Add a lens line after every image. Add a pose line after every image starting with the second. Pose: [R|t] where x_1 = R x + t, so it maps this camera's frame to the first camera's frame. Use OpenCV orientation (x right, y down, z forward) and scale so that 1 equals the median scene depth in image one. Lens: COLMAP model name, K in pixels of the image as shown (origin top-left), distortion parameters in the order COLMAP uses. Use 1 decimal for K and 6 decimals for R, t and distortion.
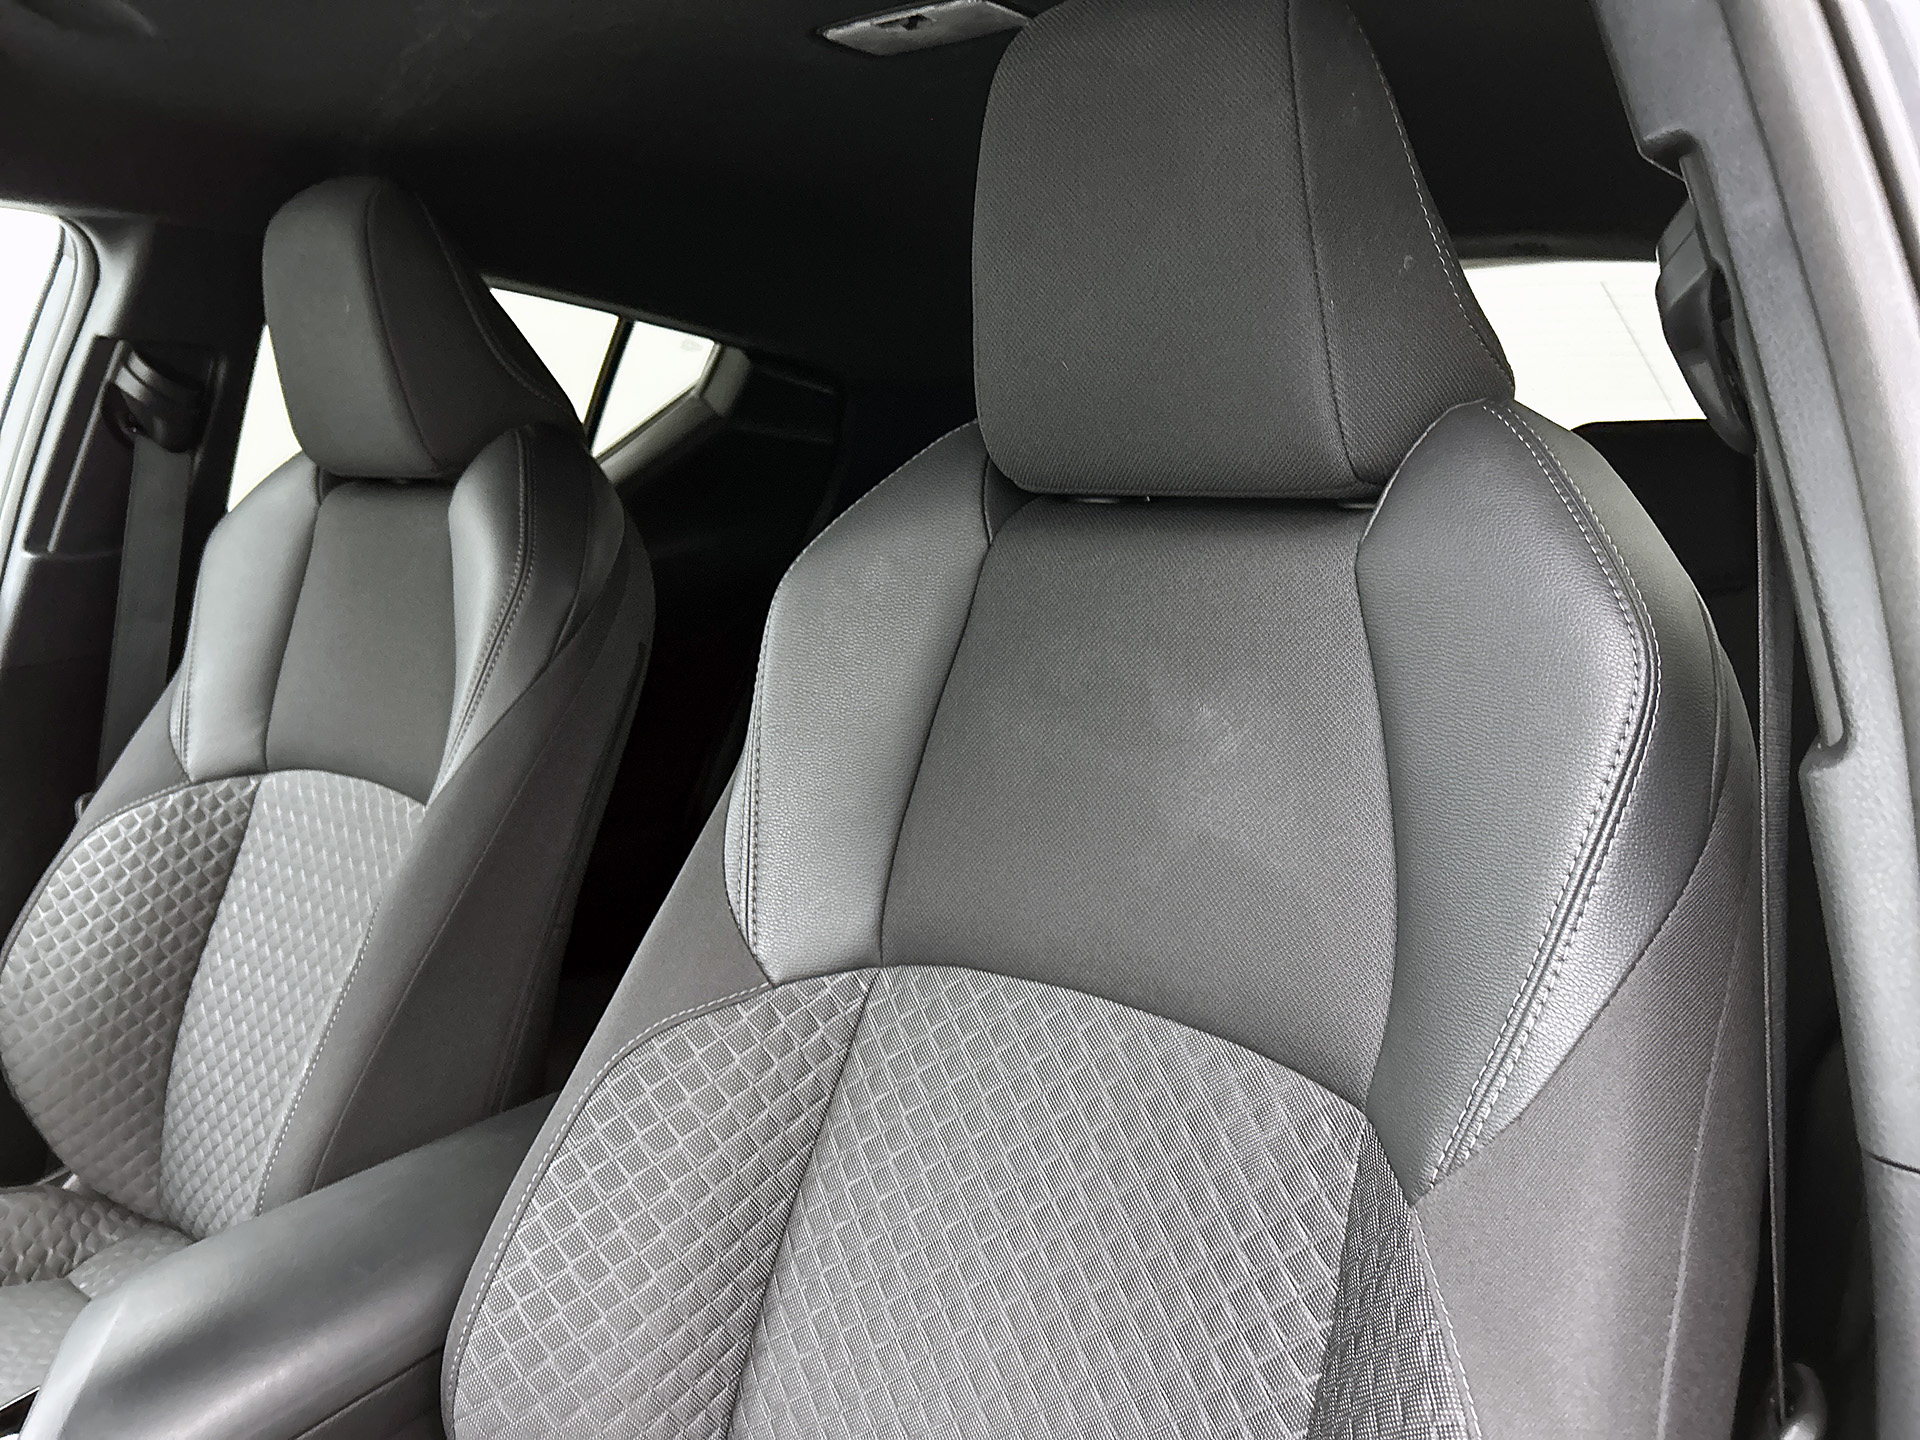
lens RADIAL K [[1474.3, 0, 959.8], [0, 1474.3, 724.0], [0, 0, 1]] dist [0.039927, -0.026341]
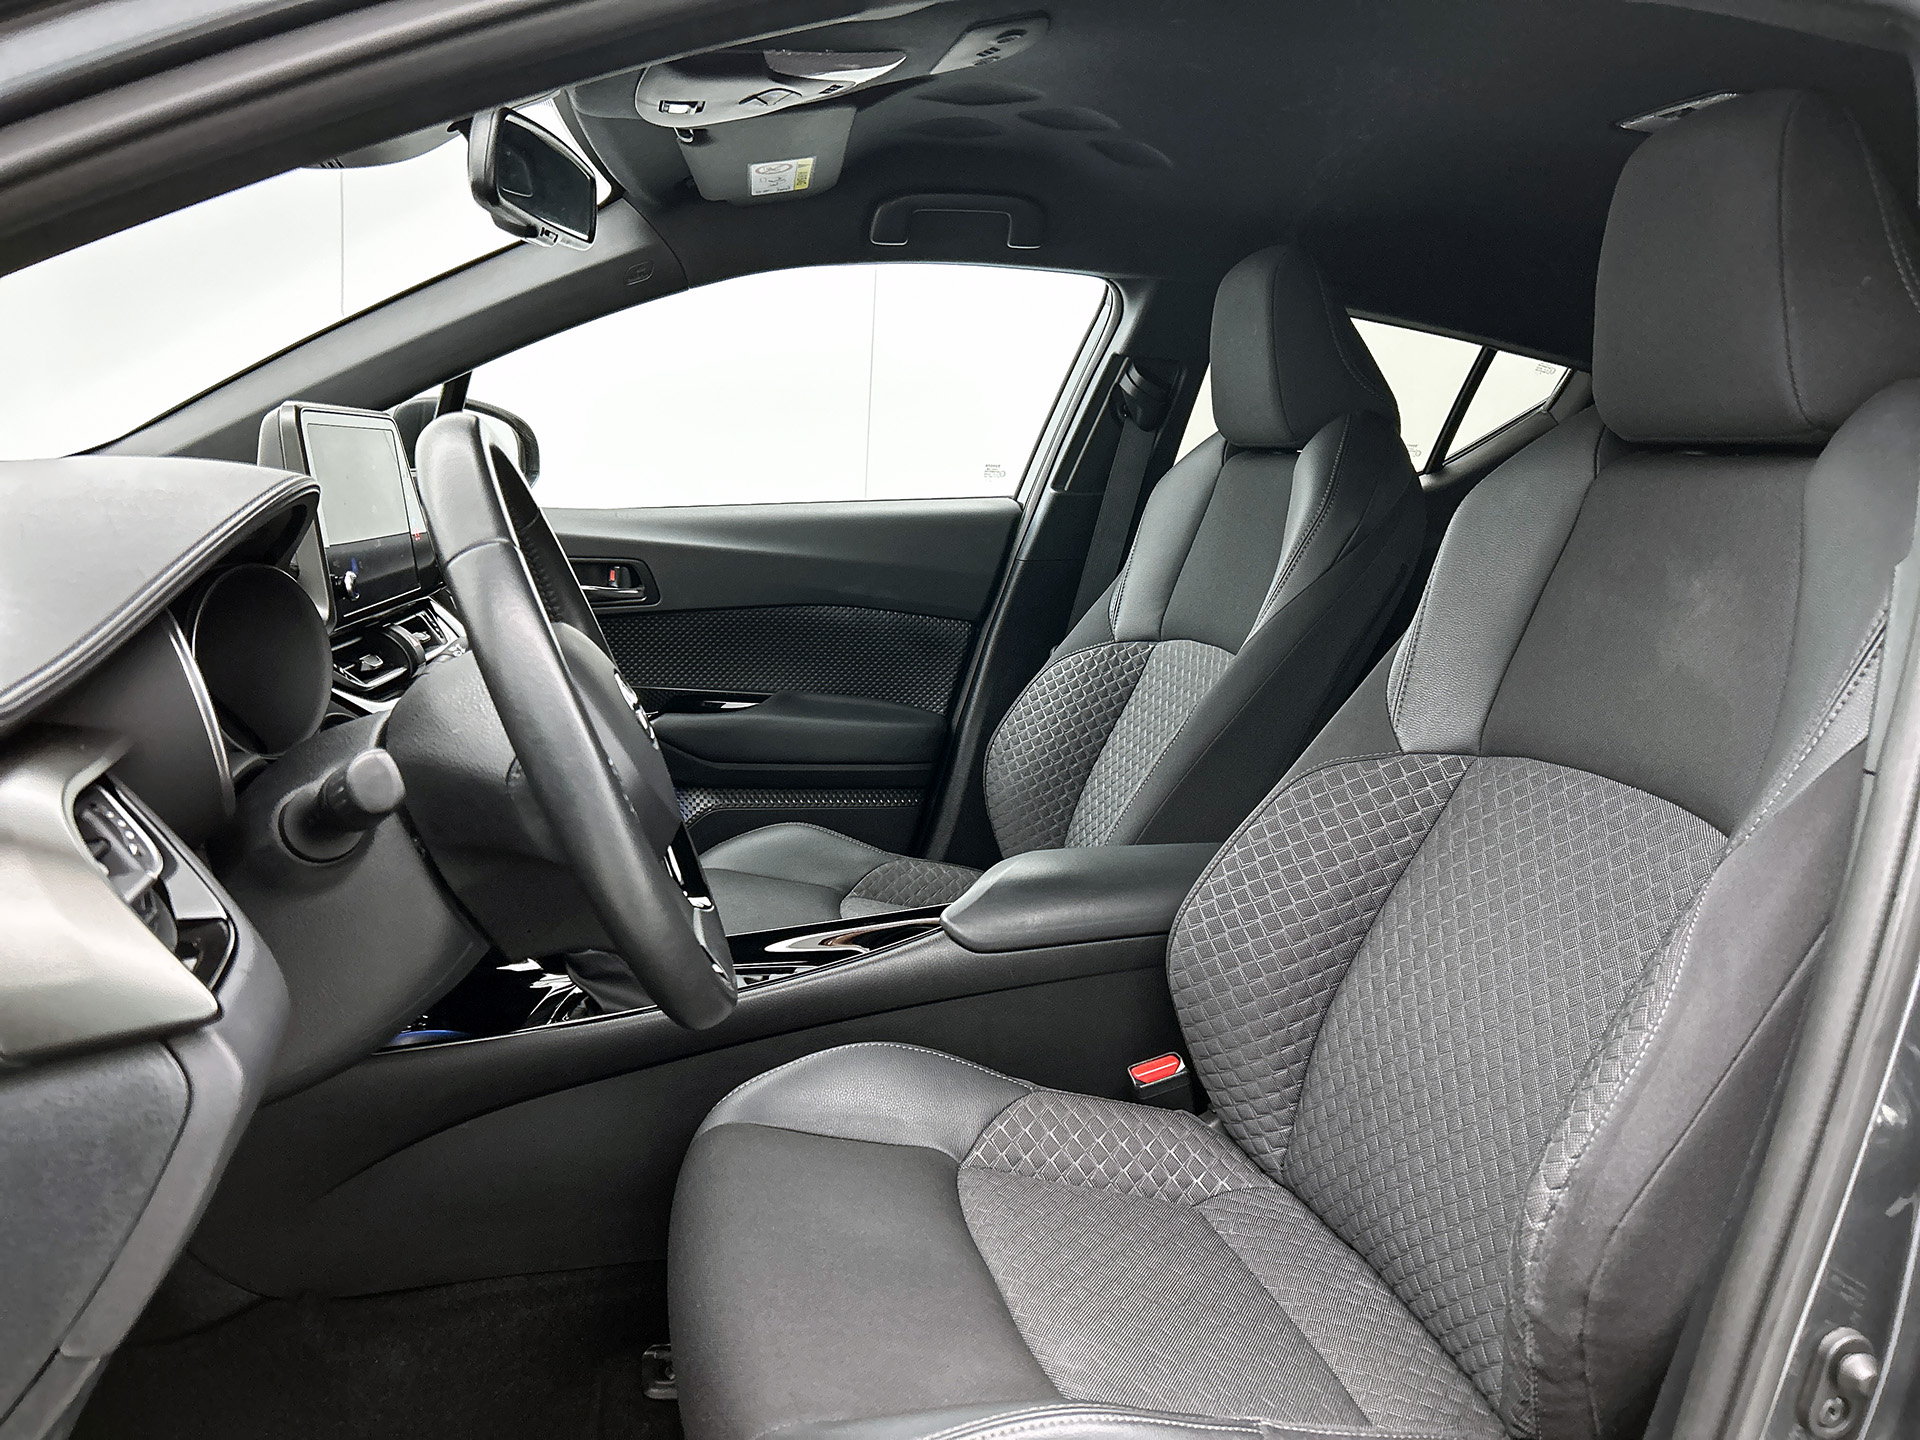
lens RADIAL K [[1474.3, 0, 958.2], [0, 1474.3, 718.6], [0, 0, 1]] dist [0.039927, -0.026341]
pose [[0.807566, 0.149155, -0.570605, 0.239241], [-0.170866, 0.985169, 0.015697, 0.124630], [0.564483, 0.084821, 0.821075, -0.344527]]
